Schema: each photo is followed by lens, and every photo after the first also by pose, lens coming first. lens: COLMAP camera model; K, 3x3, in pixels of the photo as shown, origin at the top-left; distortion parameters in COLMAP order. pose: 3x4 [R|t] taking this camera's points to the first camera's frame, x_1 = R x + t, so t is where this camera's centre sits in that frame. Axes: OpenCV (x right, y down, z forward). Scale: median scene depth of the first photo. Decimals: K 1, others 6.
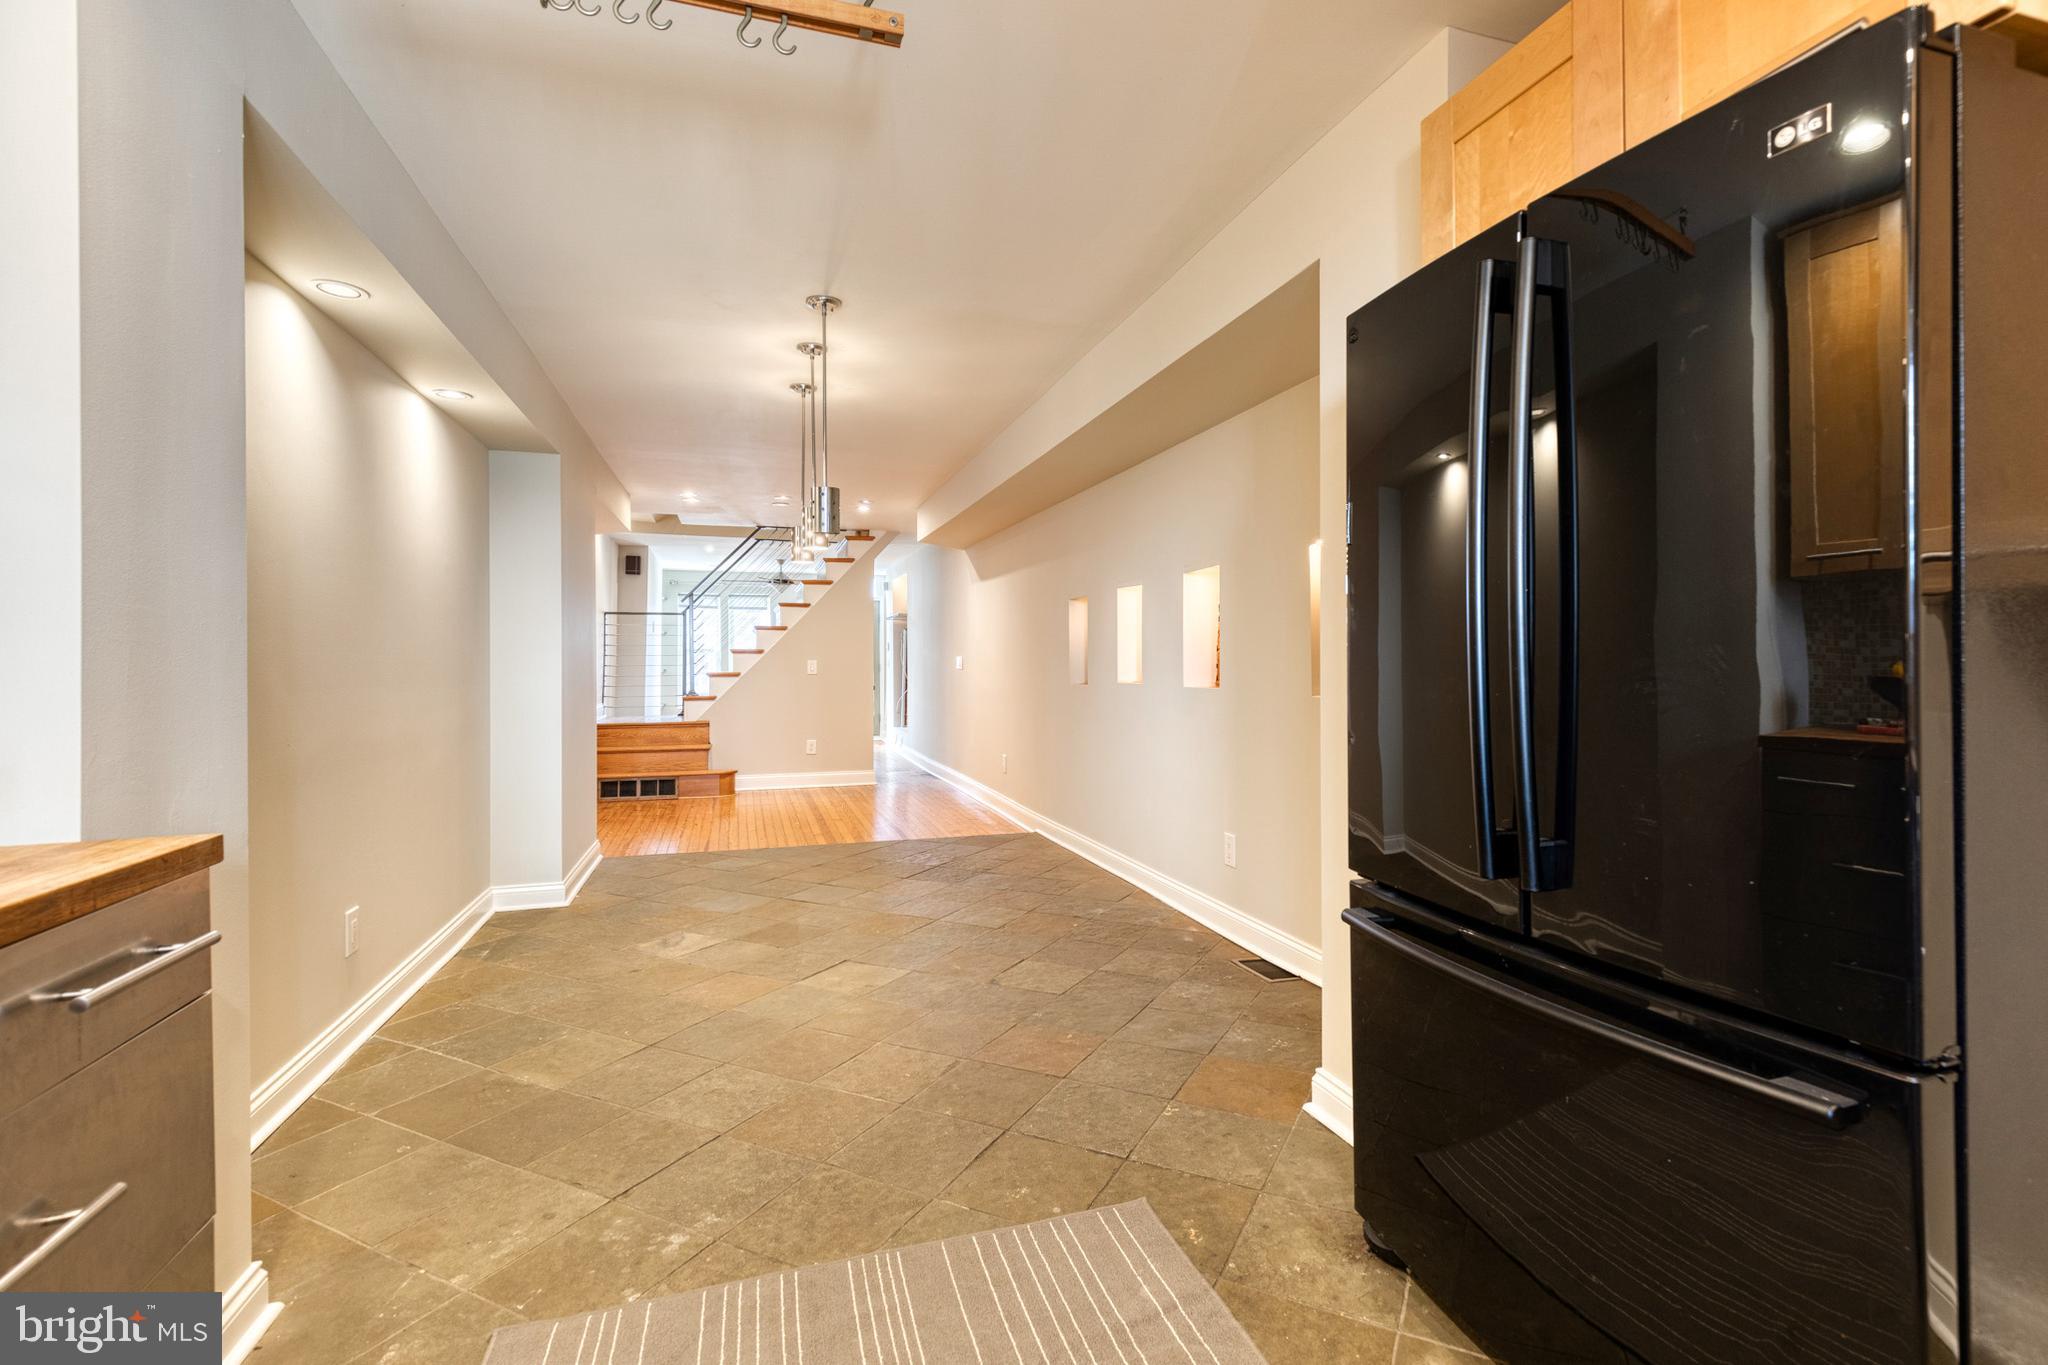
lens RADIAL K [[903.2, 0, 1037.7], [0, 903.2, 653.1], [0, 0, 1]] dist [0.007312, 0.001231]
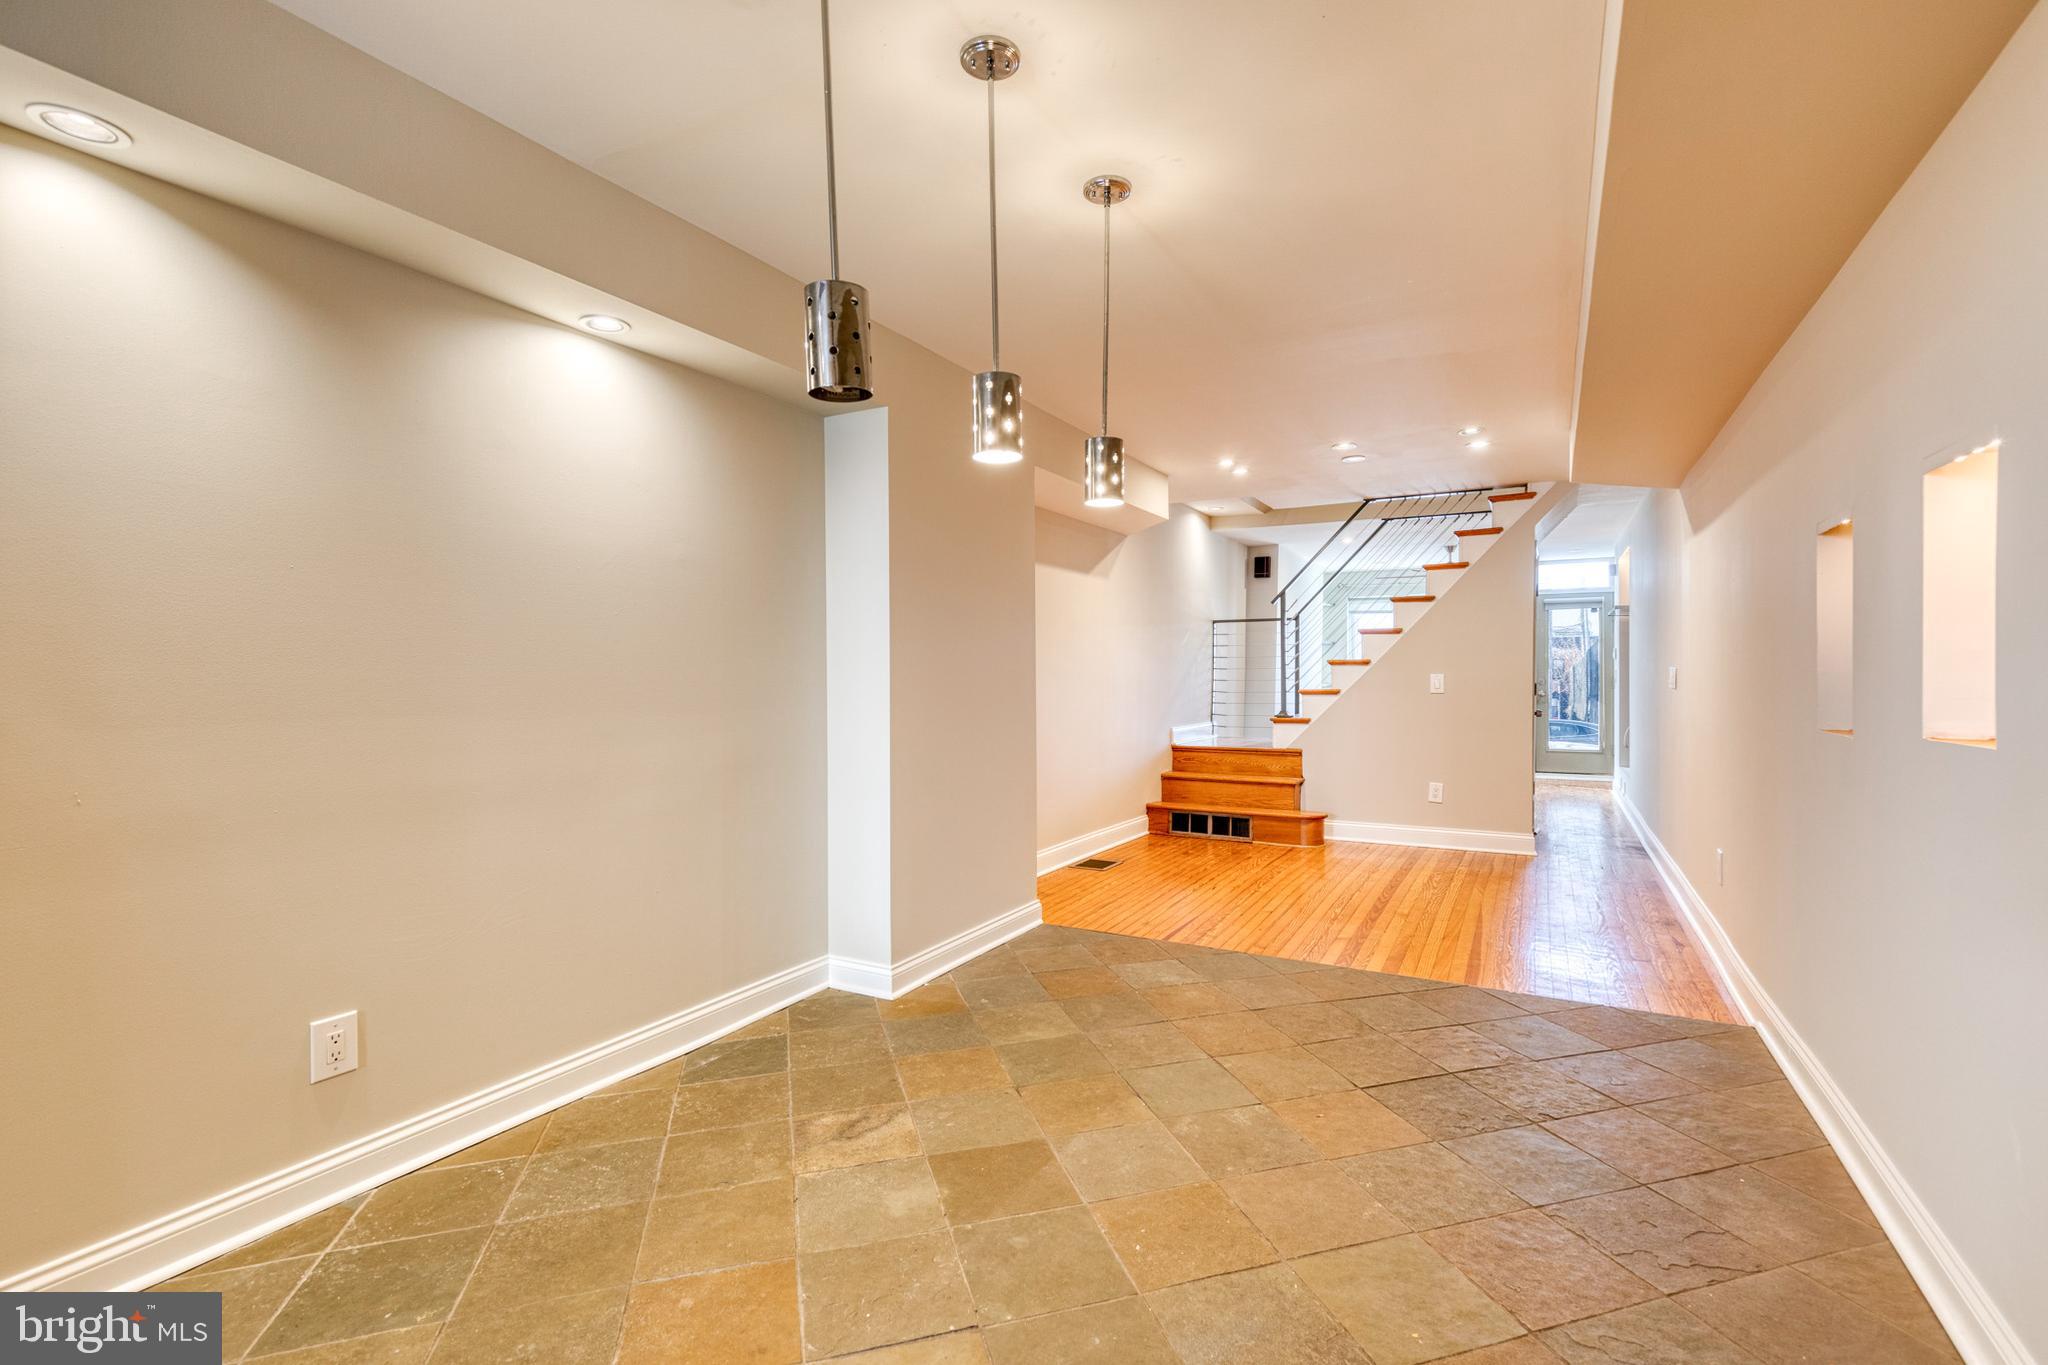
lens RADIAL K [[903.2, 0, 1052.7], [0, 903.2, 685.8], [0, 0, 1]] dist [0.007312, 0.001231]
pose [[0.699047, 0.007455, -0.715037, 0.079389], [0.009460, 0.999762, 0.019672, 0.000546], [0.715013, -0.020516, 0.698810, 0.384421]]
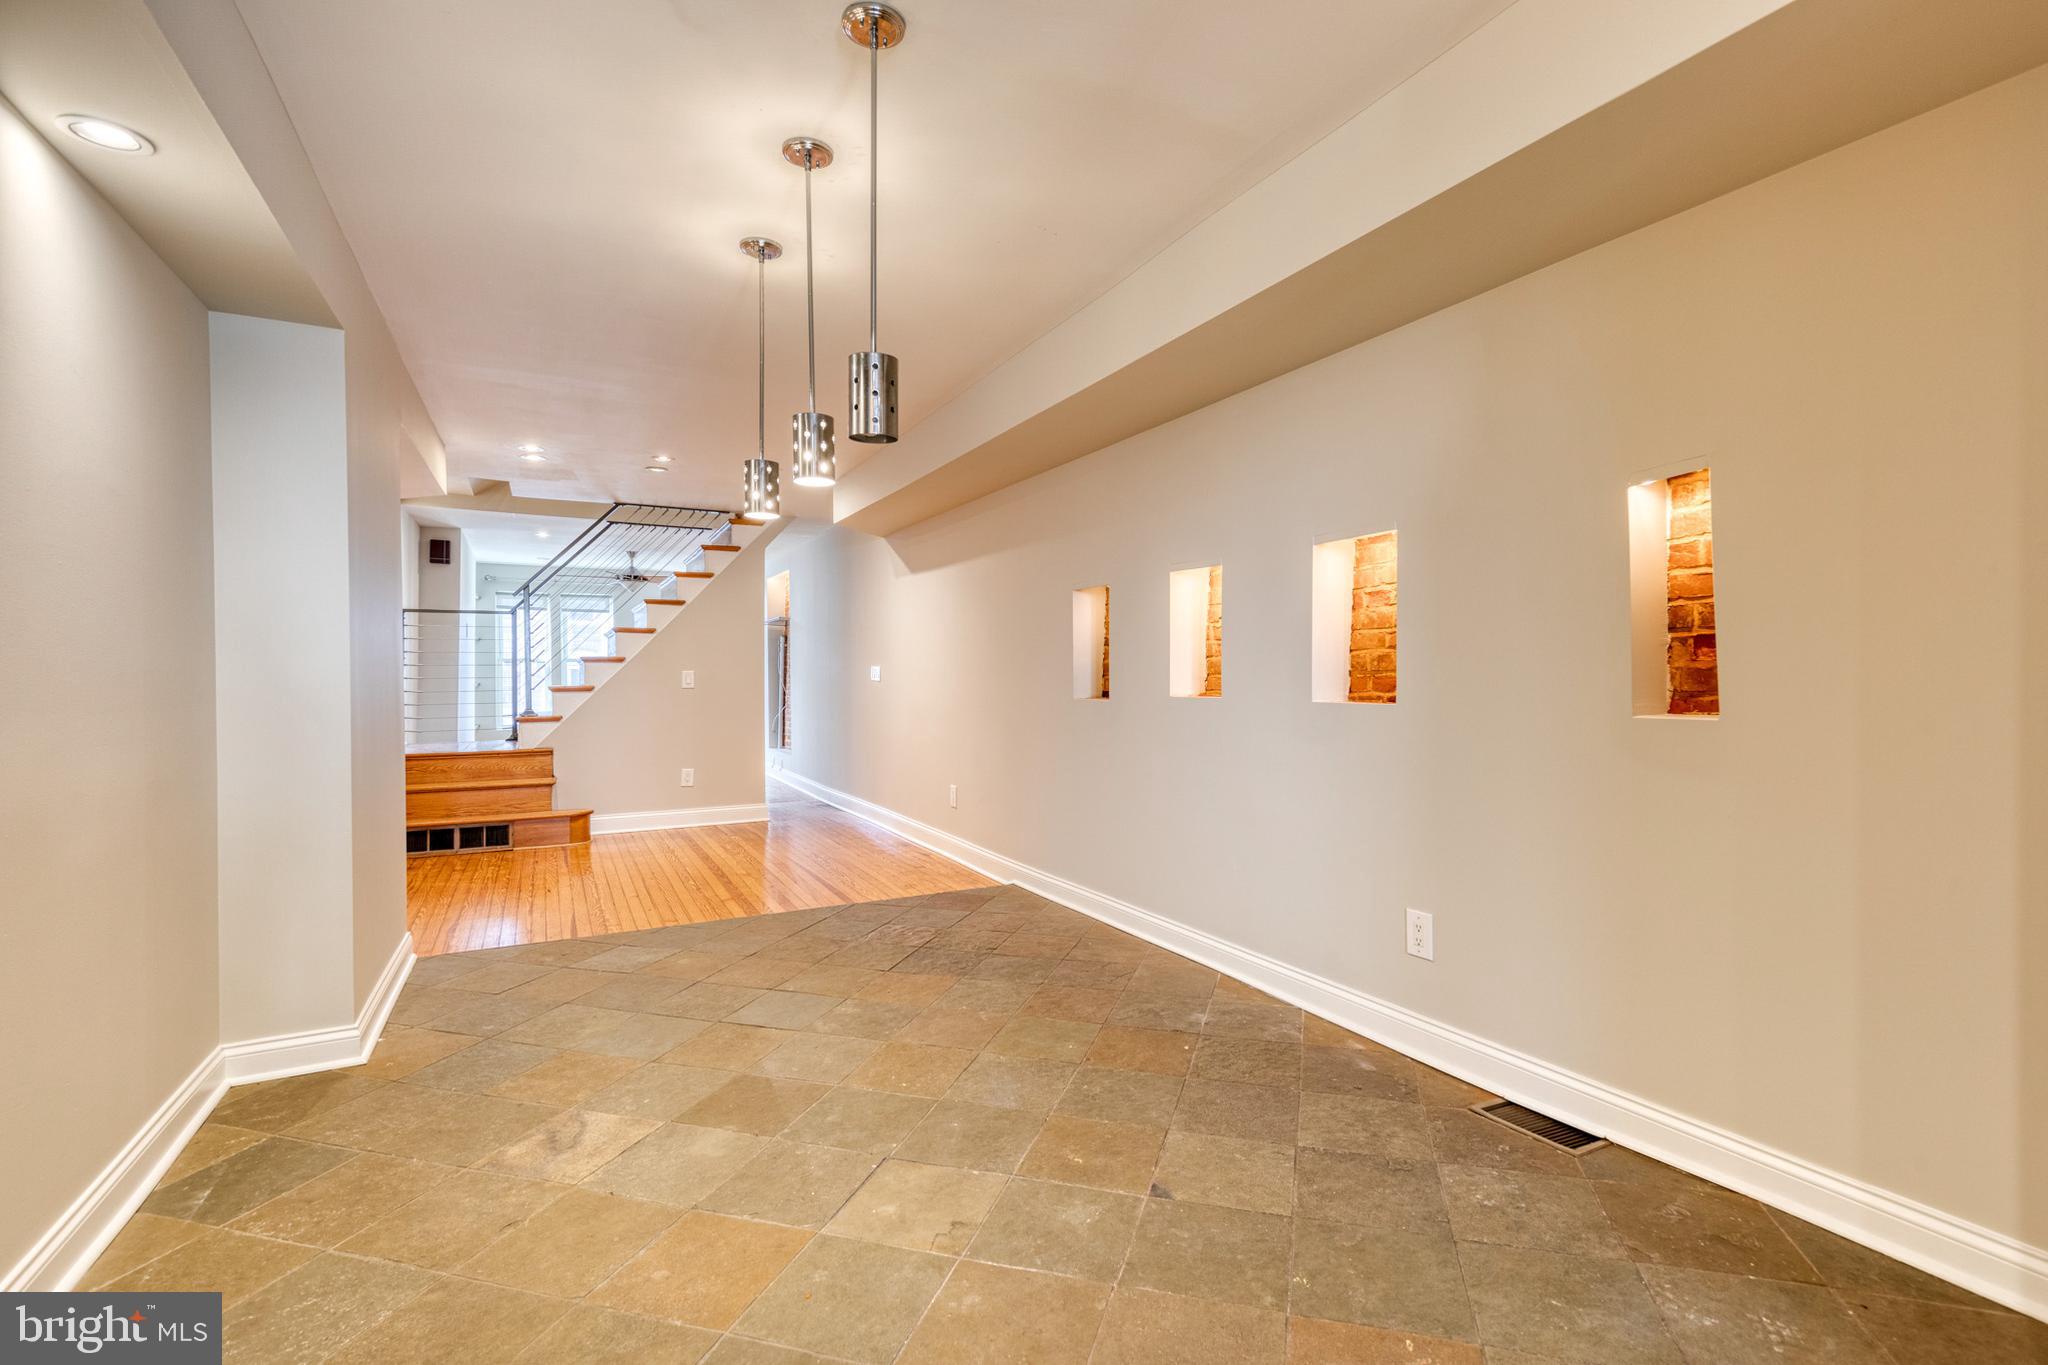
lens RADIAL K [[903.2, 0, 1038.9], [0, 903.2, 674.2], [0, 0, 1]] dist [0.007312, 0.001231]
pose [[0.984562, -0.002255, 0.175024, -0.117189], [0.000578, 0.999953, 0.009633, 0.005086], [-0.175038, -0.009383, 0.984517, 0.209938]]
